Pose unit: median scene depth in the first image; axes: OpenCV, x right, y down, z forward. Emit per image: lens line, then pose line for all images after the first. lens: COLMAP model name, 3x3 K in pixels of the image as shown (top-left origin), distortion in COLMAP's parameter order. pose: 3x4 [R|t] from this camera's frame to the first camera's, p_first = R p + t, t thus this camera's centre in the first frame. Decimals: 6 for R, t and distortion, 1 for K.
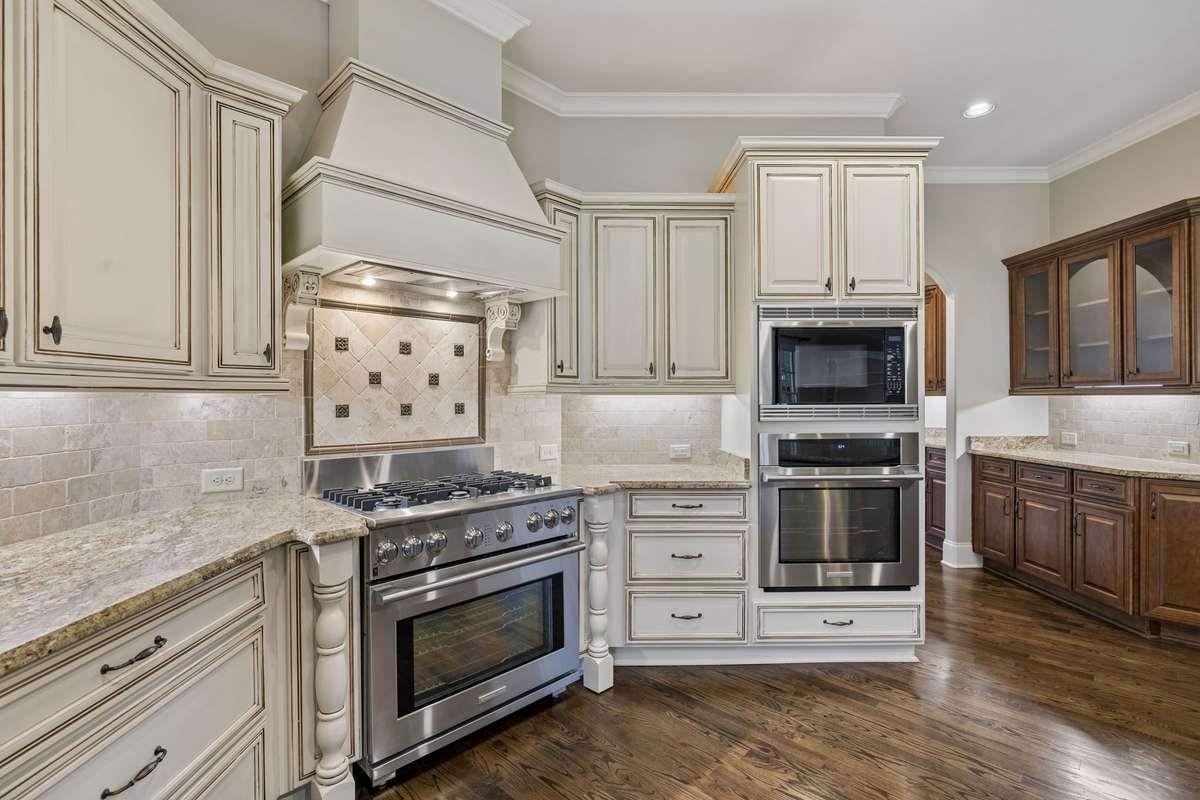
lens RADIAL K [[588.5, 0, 589.7], [0, 588.5, 398.4], [0, 0, 1]] dist [0.005556, 0.000238]
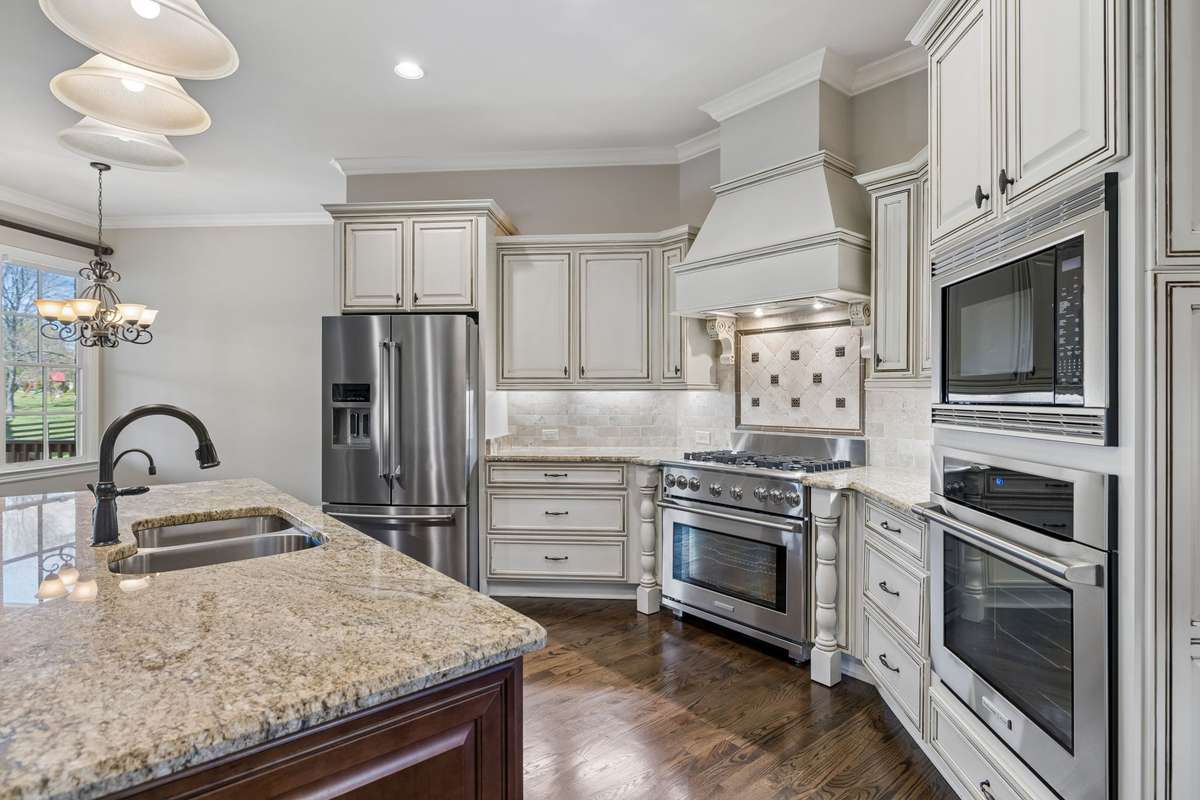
lens RADIAL K [[606.2, 0, 604.1], [0, 606.2, 395.1], [0, 0, 1]] dist [-0.001354, 0.000229]
pose [[-0.103681, 0.002774, -0.994607, 1.118634], [-0.000844, 0.999996, 0.002877, -0.000681], [0.994610, 0.001138, -0.103678, 0.751571]]
